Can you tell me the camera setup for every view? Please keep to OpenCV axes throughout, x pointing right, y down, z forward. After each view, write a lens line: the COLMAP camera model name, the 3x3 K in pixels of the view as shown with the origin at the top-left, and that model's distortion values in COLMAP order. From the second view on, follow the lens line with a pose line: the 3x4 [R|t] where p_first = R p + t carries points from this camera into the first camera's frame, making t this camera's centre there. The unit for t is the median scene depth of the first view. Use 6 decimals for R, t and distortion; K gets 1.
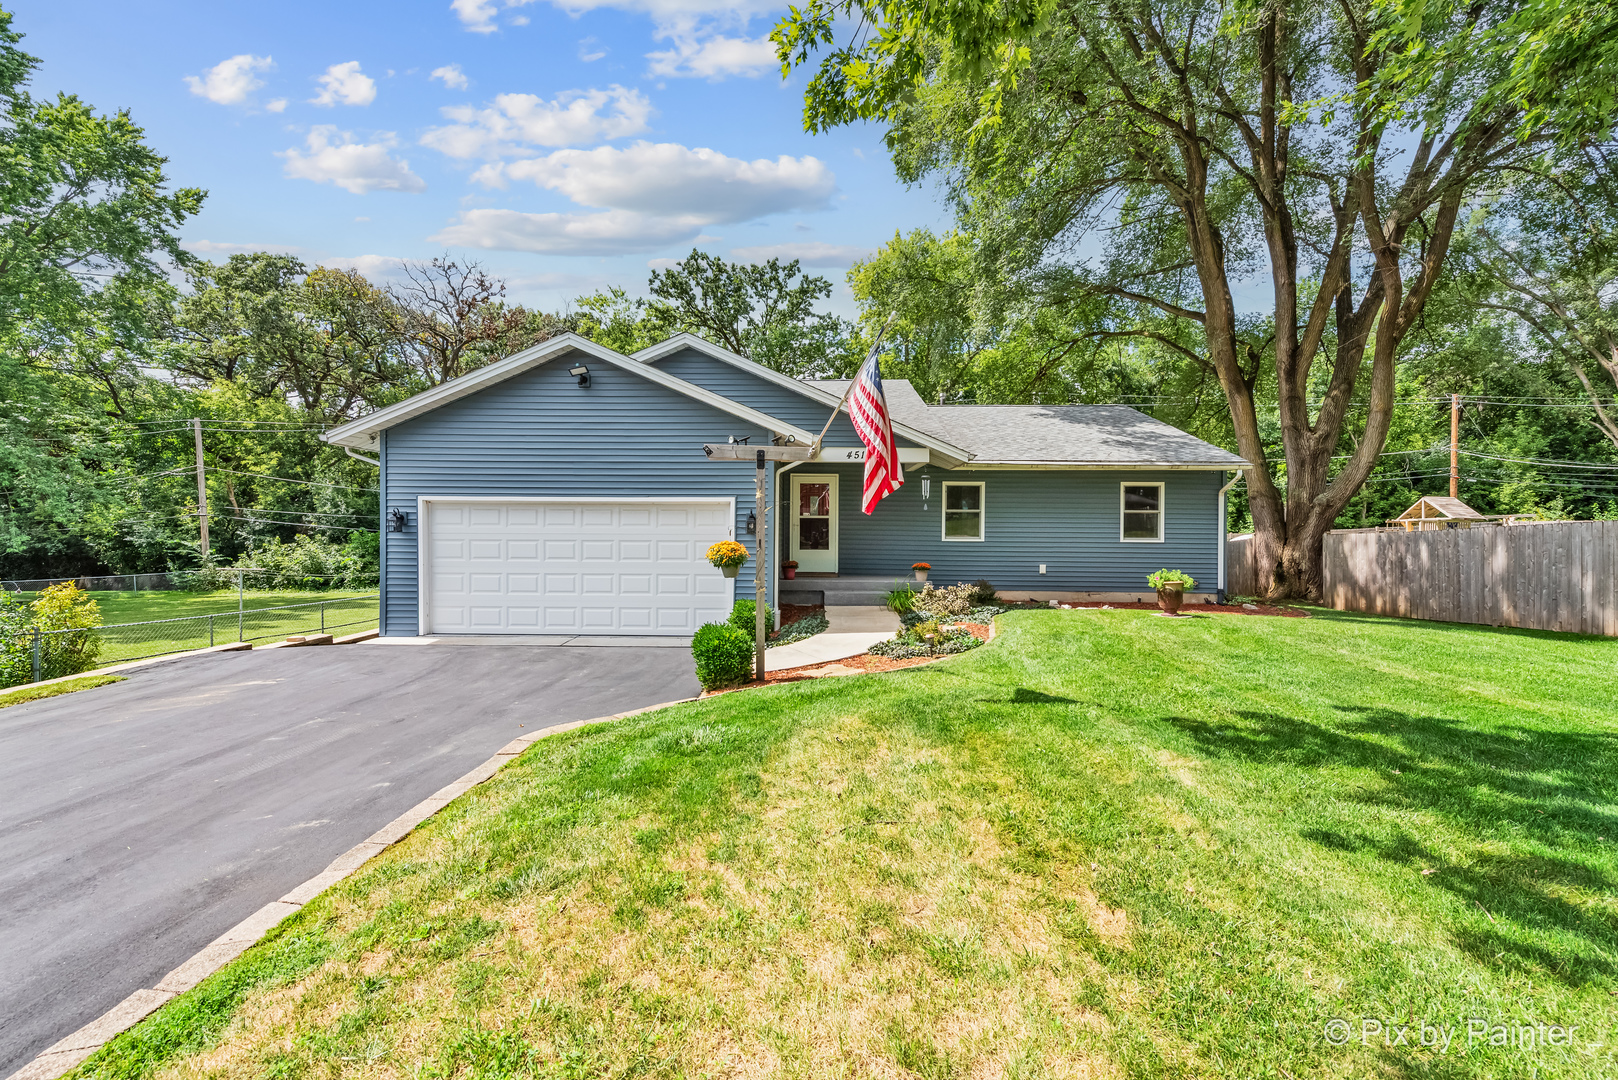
lens RADIAL K [[651.8, 0, 809.3], [0, 651.8, 544.0], [0, 0, 1]] dist [0.010792, -0.000039]
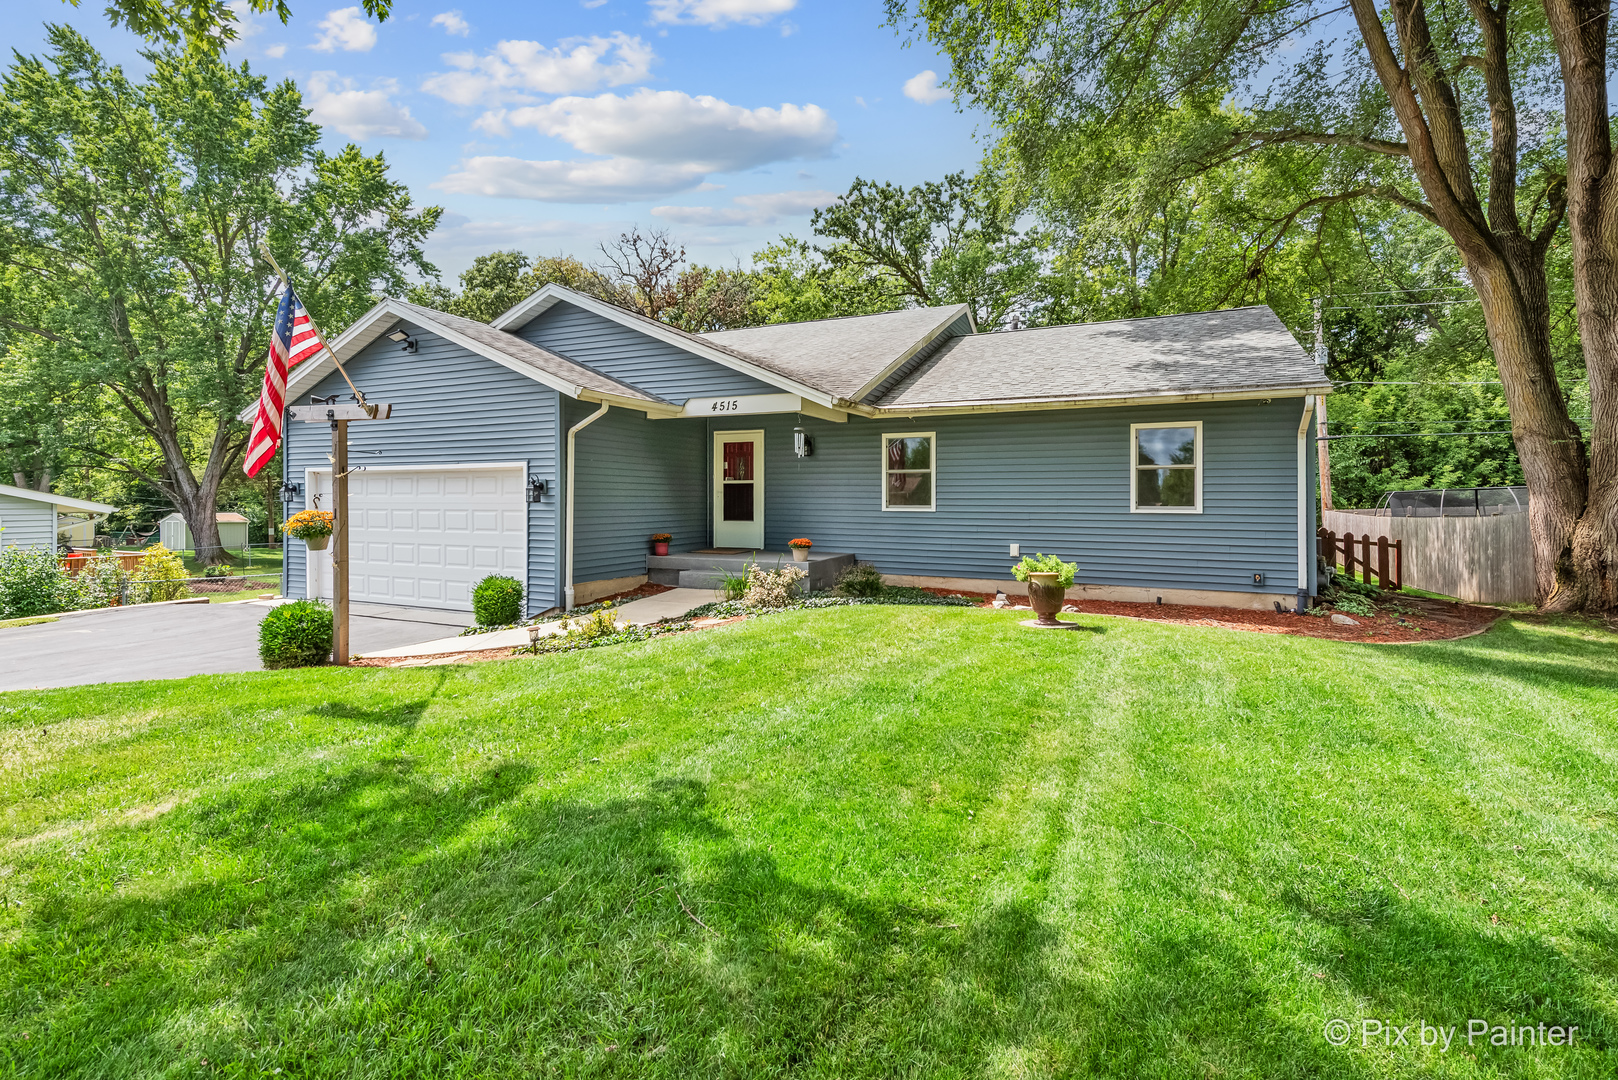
lens RADIAL K [[740.0, 0, 807.8], [0, 740.0, 525.2], [0, 0, 1]] dist [-0.000435, -0.000239]
pose [[0.913520, 0.009184, -0.406690, 0.264262], [-0.002745, 0.999862, 0.016412, -0.001044], [0.406784, -0.013877, 0.913419, 0.092217]]
